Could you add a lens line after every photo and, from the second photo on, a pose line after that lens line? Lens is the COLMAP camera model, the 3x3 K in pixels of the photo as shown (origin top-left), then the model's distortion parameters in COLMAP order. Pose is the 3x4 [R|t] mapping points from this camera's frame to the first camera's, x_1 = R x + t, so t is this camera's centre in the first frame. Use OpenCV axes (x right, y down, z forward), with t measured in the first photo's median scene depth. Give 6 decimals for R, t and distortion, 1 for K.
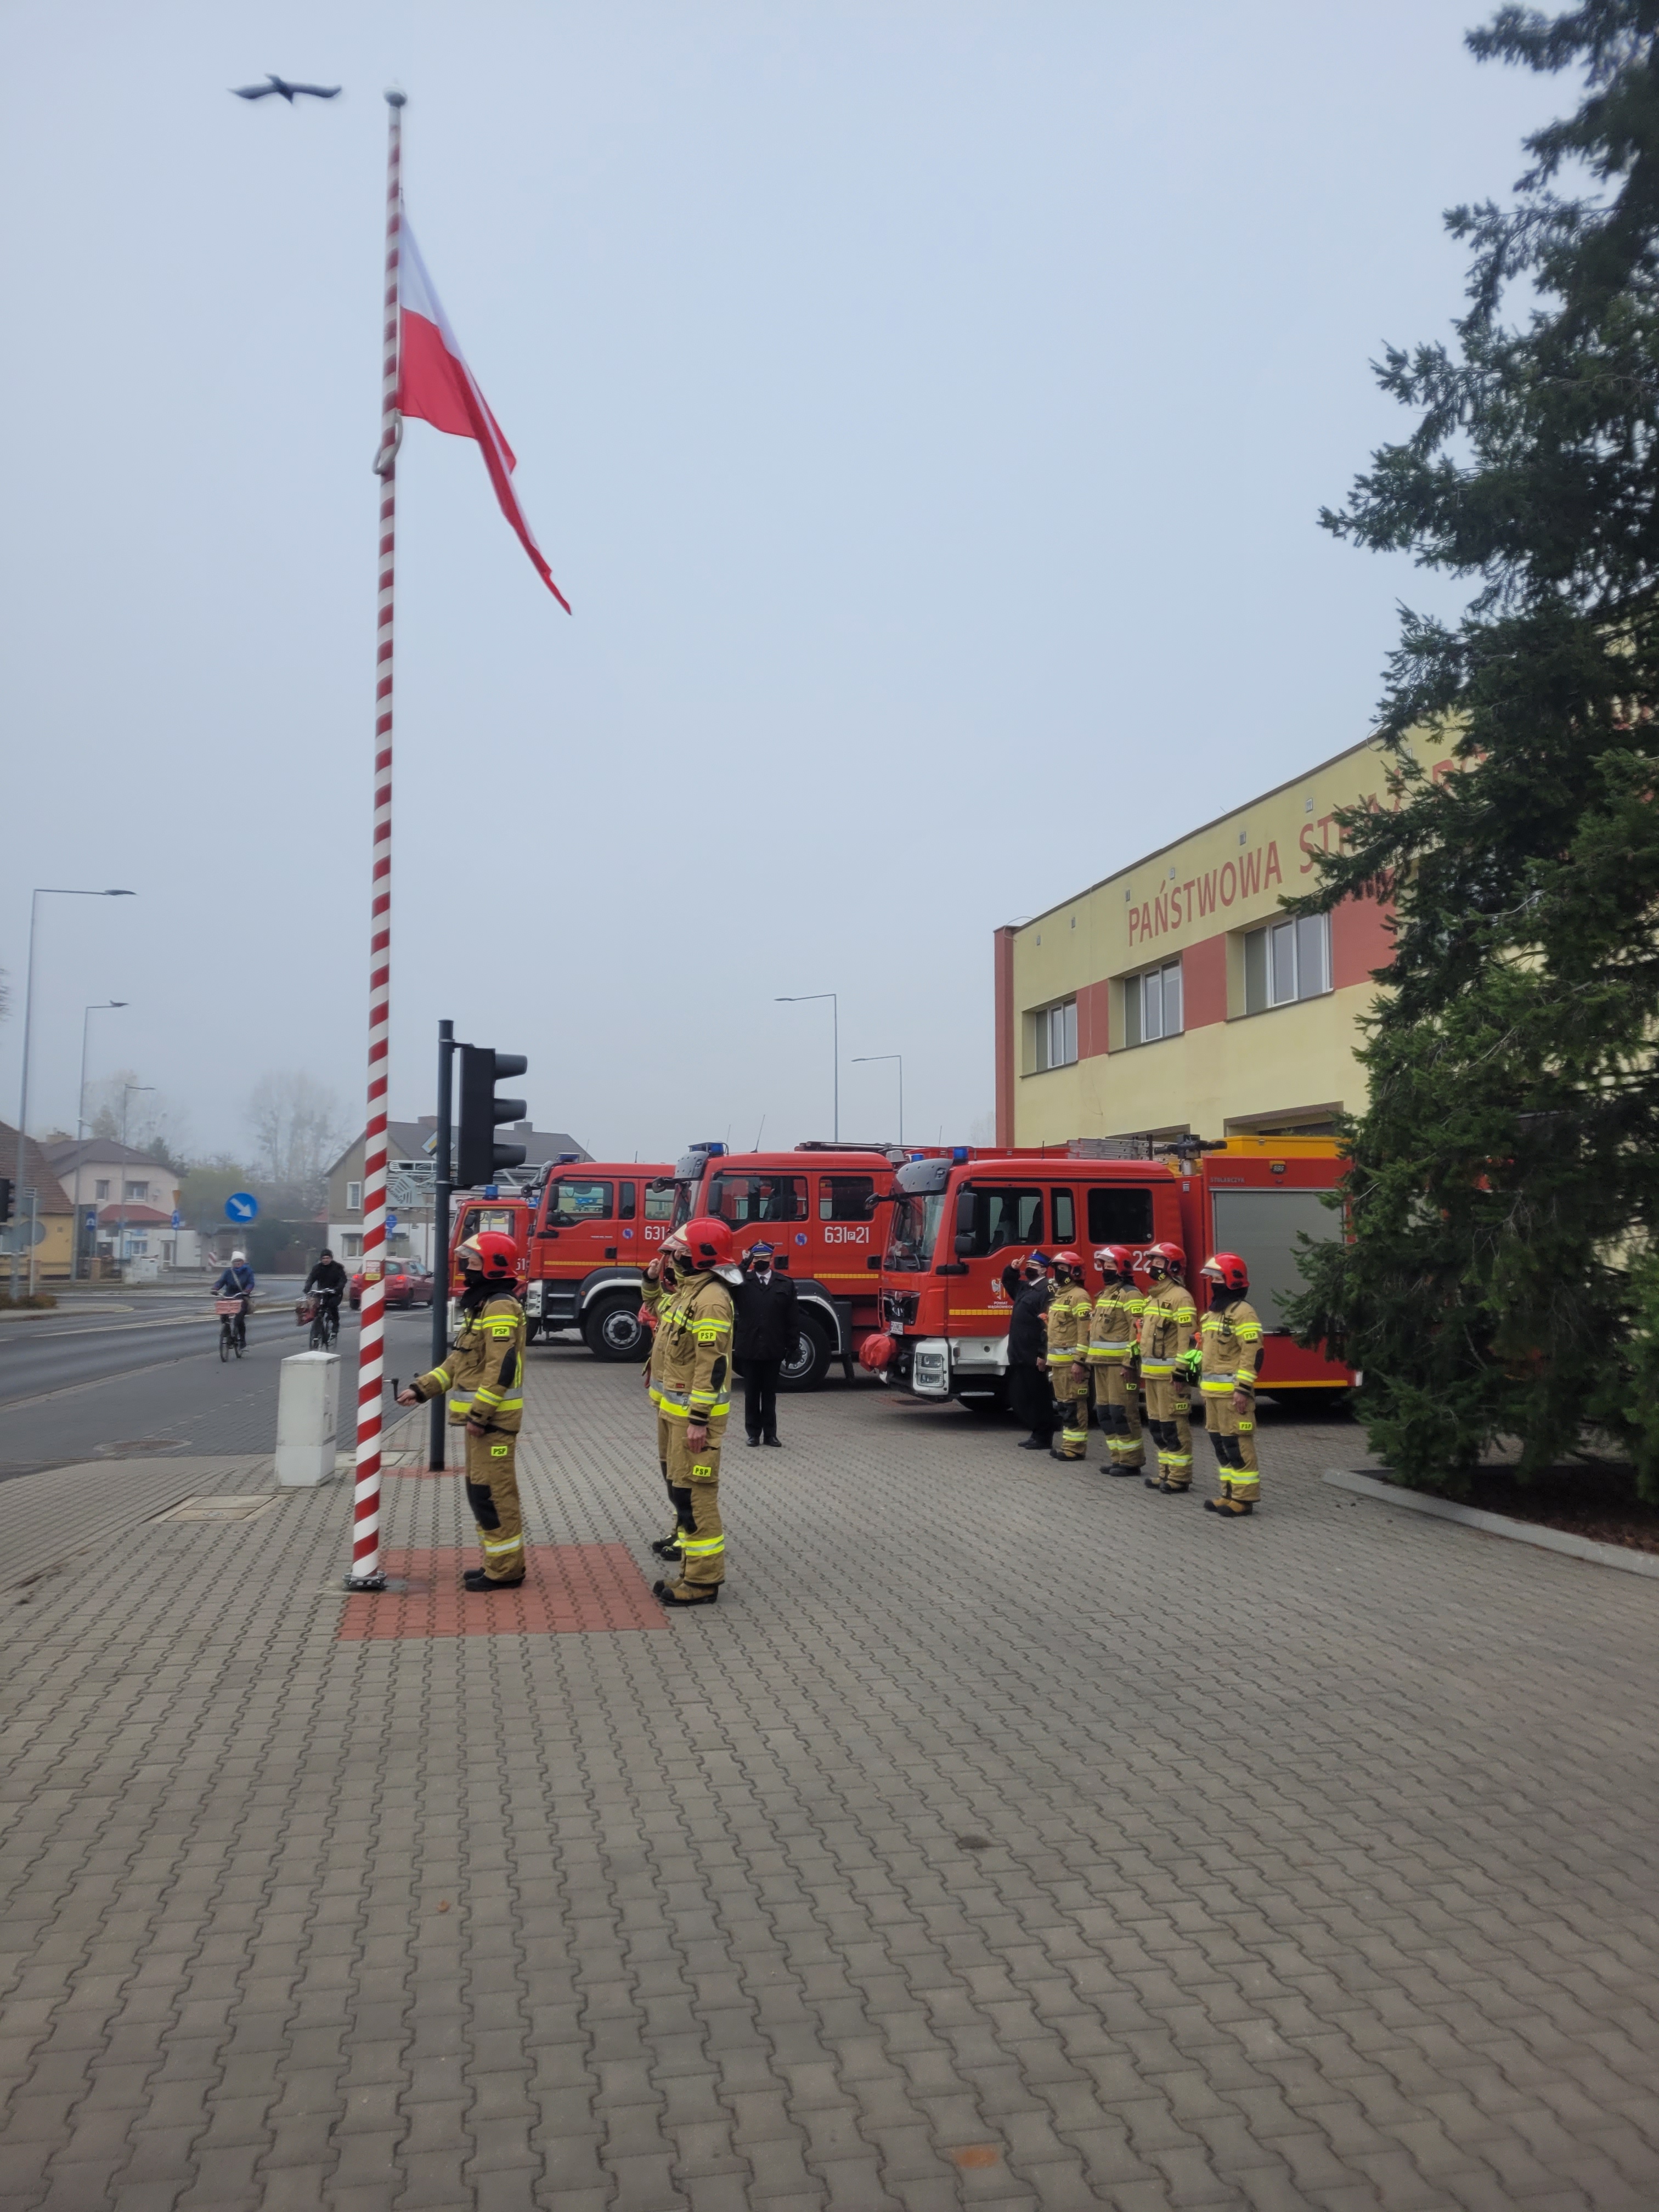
lens RADIAL K [[1671.9, 0, 824.2], [0, 1671.9, 1096.0], [0, 0, 1]] dist [0.062136, -0.051249]
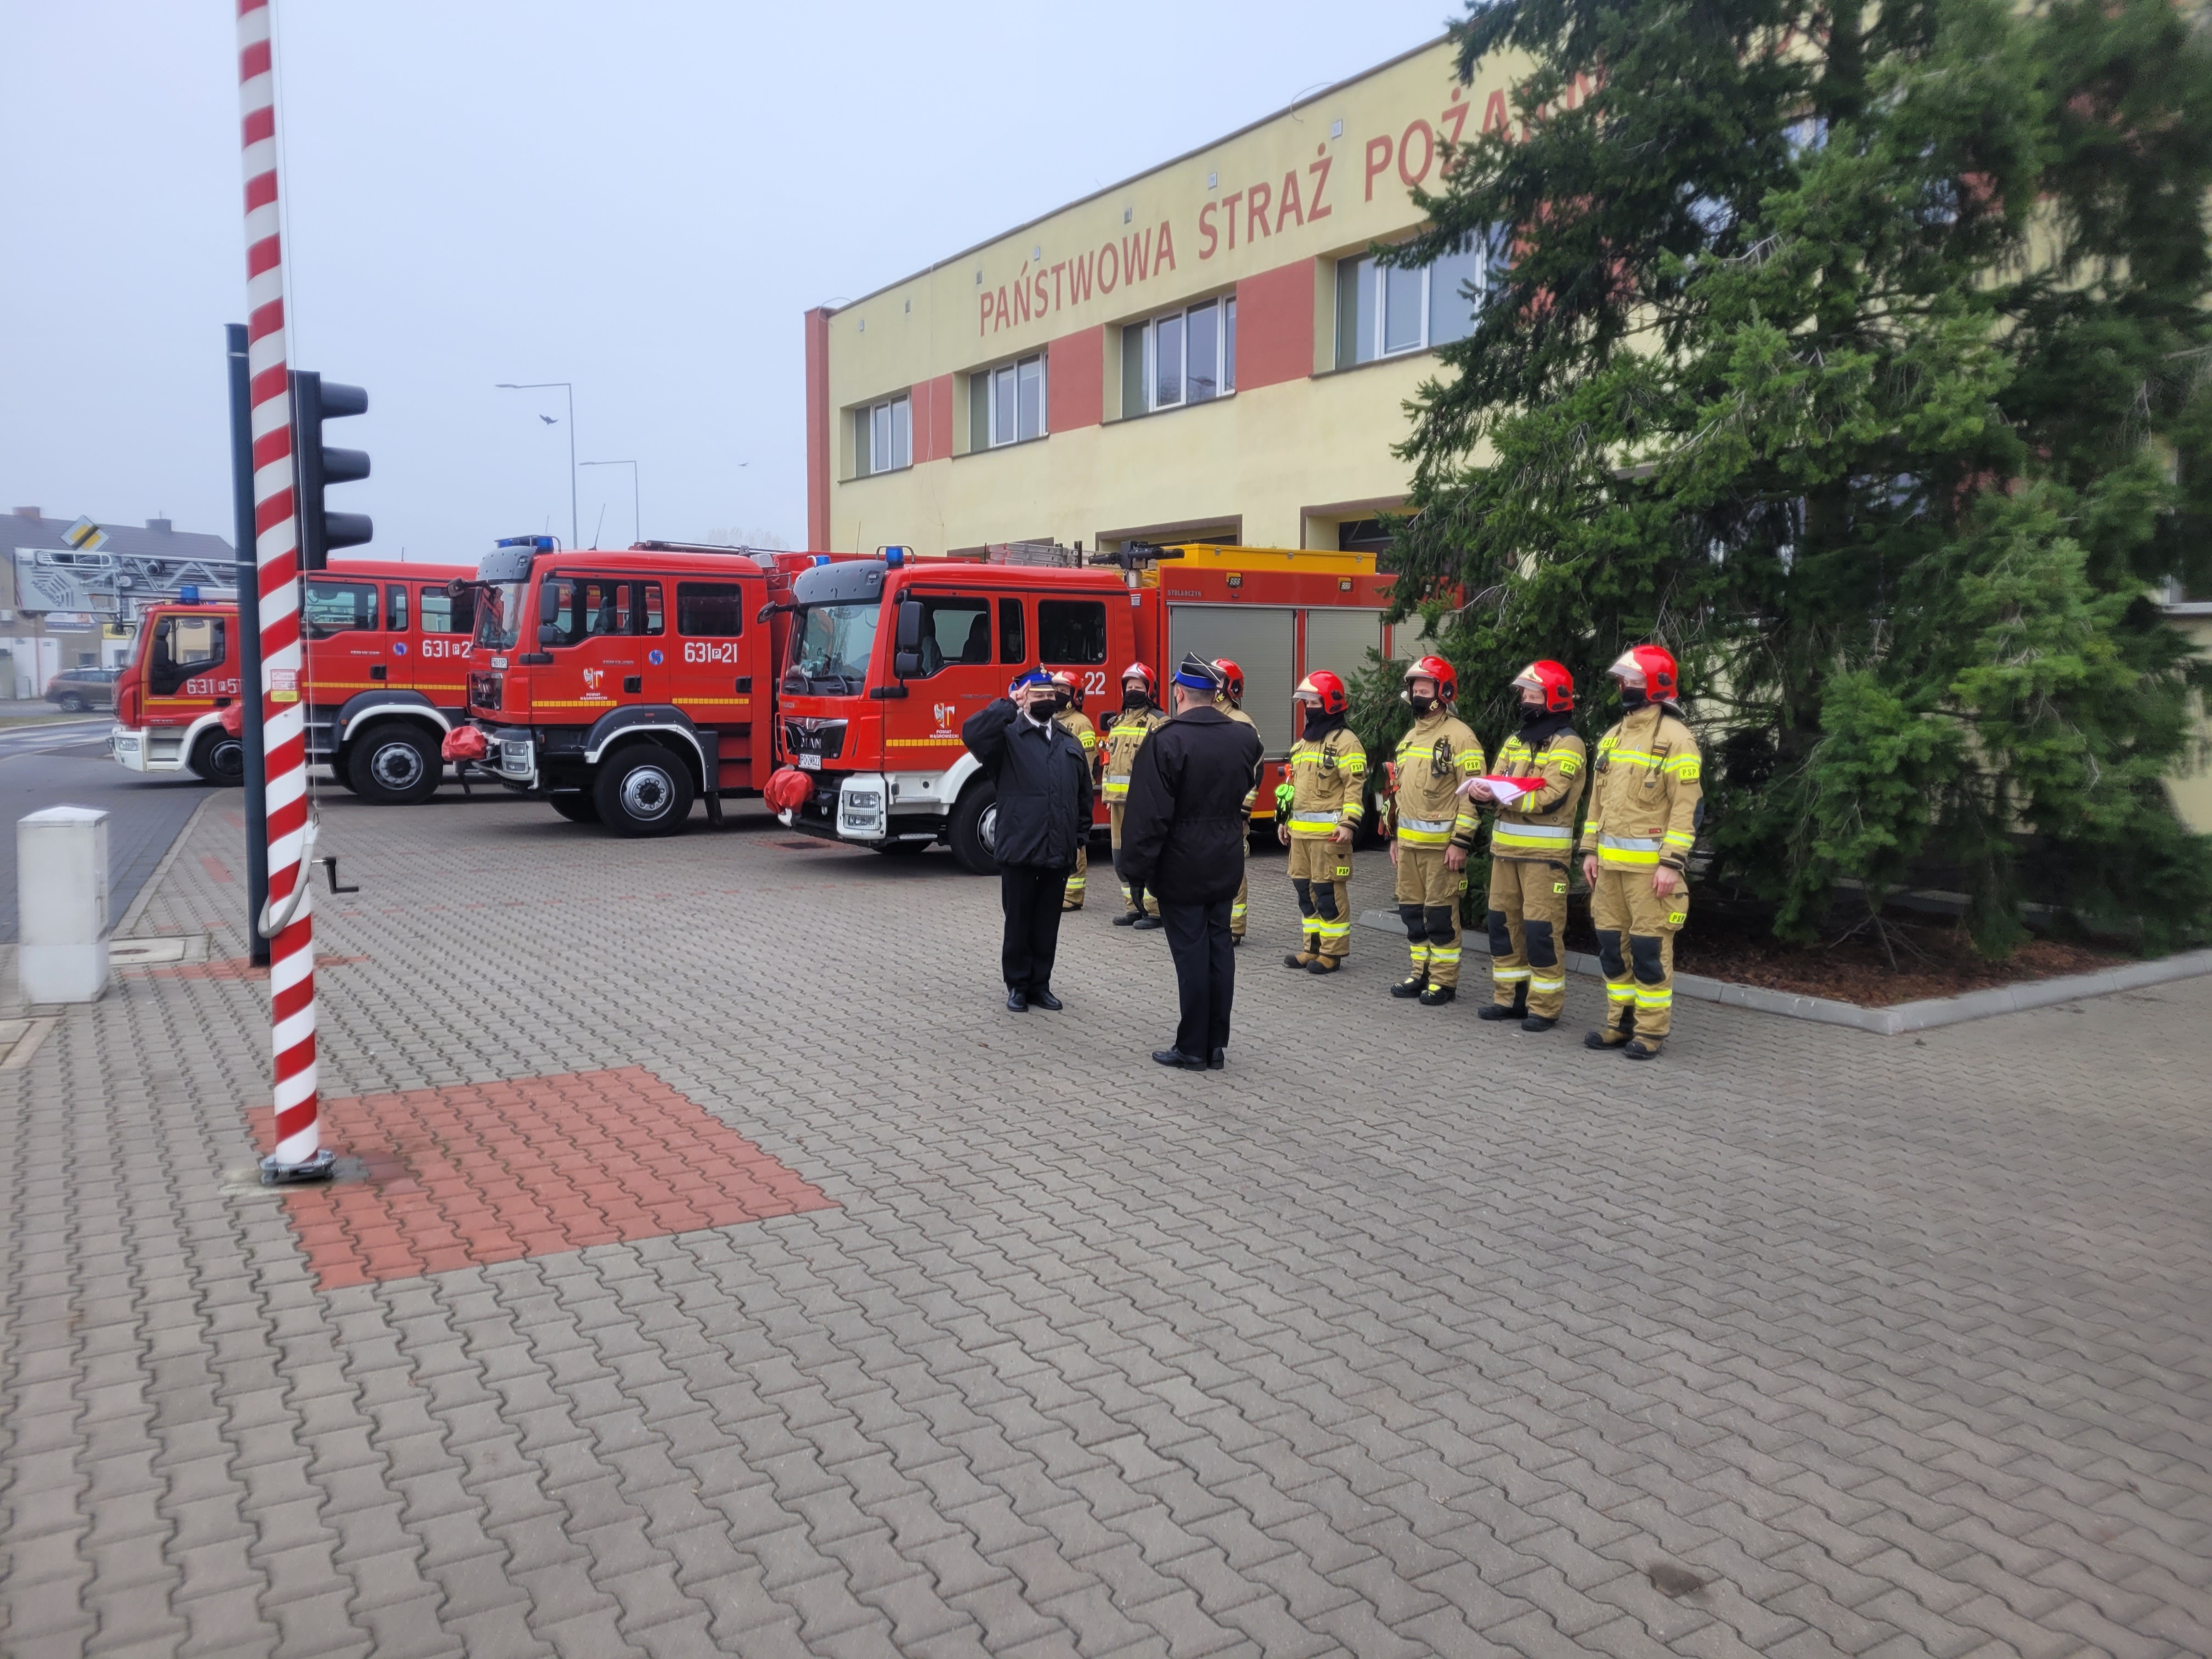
lens RADIAL K [[1671.9, 0, 1108.3], [0, 1671.9, 805.0], [0, 0, 1]] dist [0.062136, -0.051249]
pose [[0.943286, -0.021495, 0.331286, -0.124557], [-0.034145, 0.986328, 0.161220, 0.024008], [-0.330222, -0.163388, 0.929655, 0.208247]]
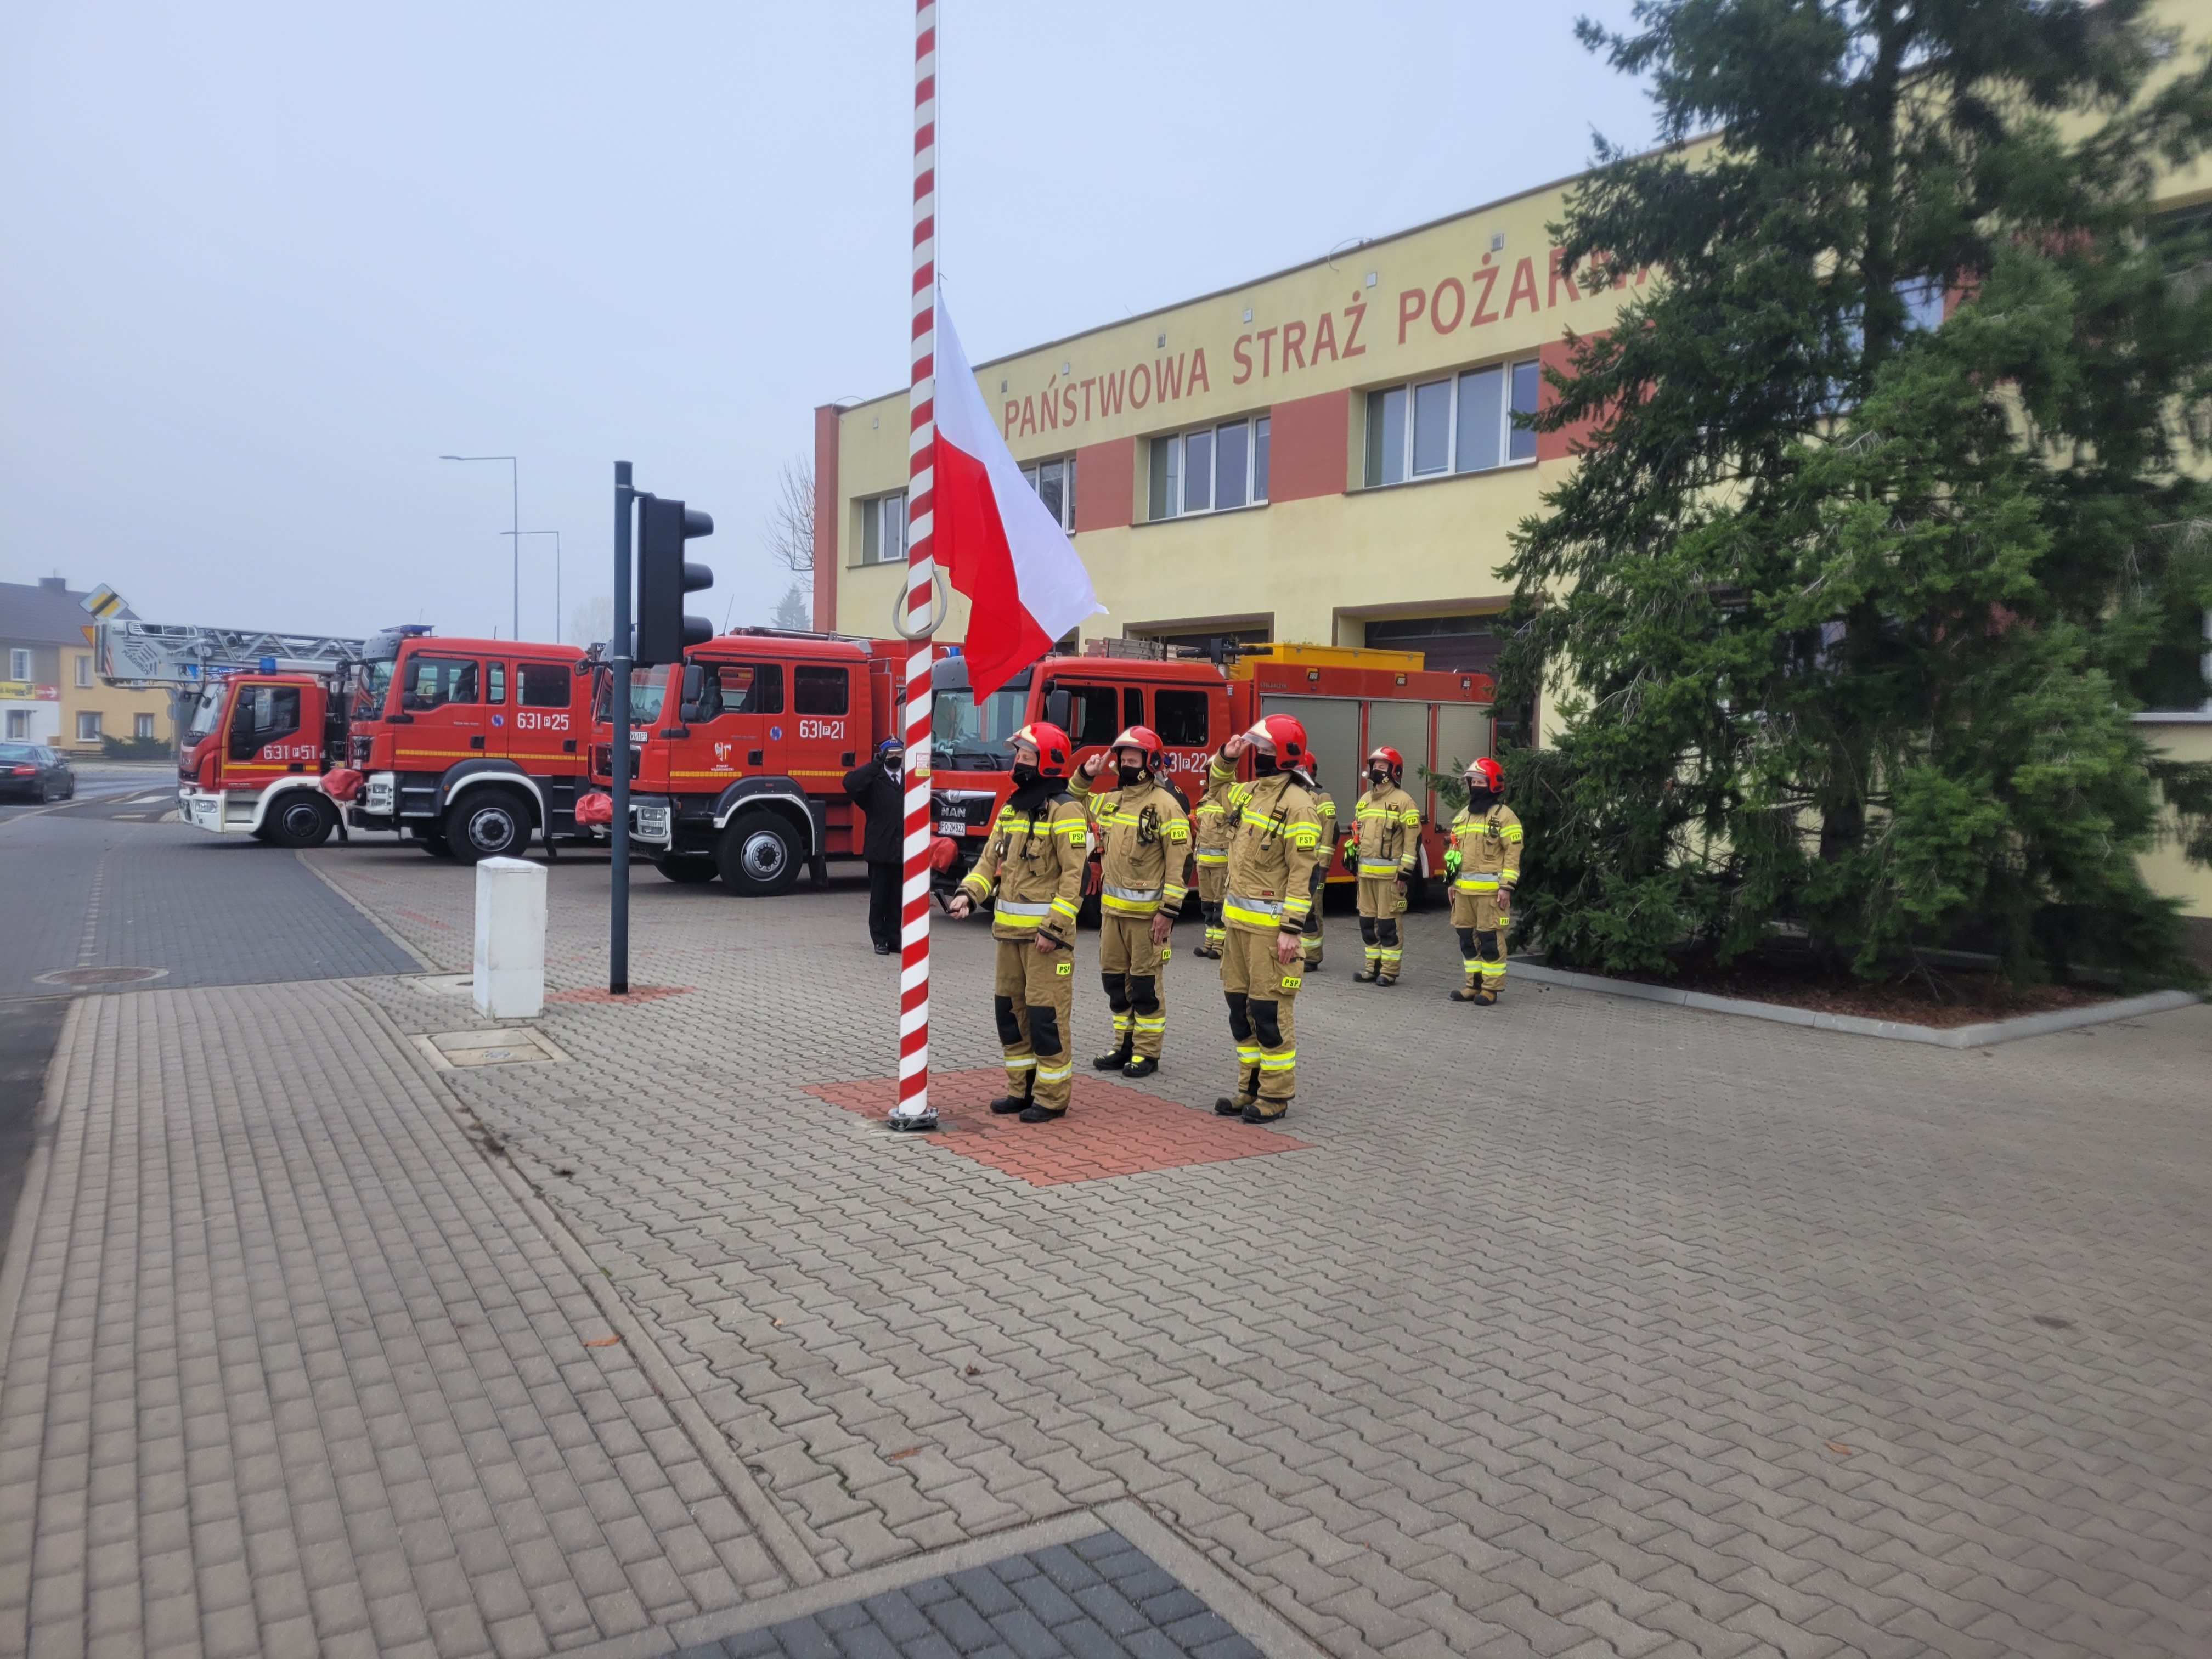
lens RADIAL K [[1671.9, 0, 1103.0], [0, 1671.9, 824.2], [0, 0, 1]] dist [0.062136, -0.051249]
pose [[0.915236, 0.000189, 0.402919, -0.344420], [-0.055359, 0.990575, 0.125284, 0.014600], [-0.399097, -0.136970, 0.906620, 0.127283]]
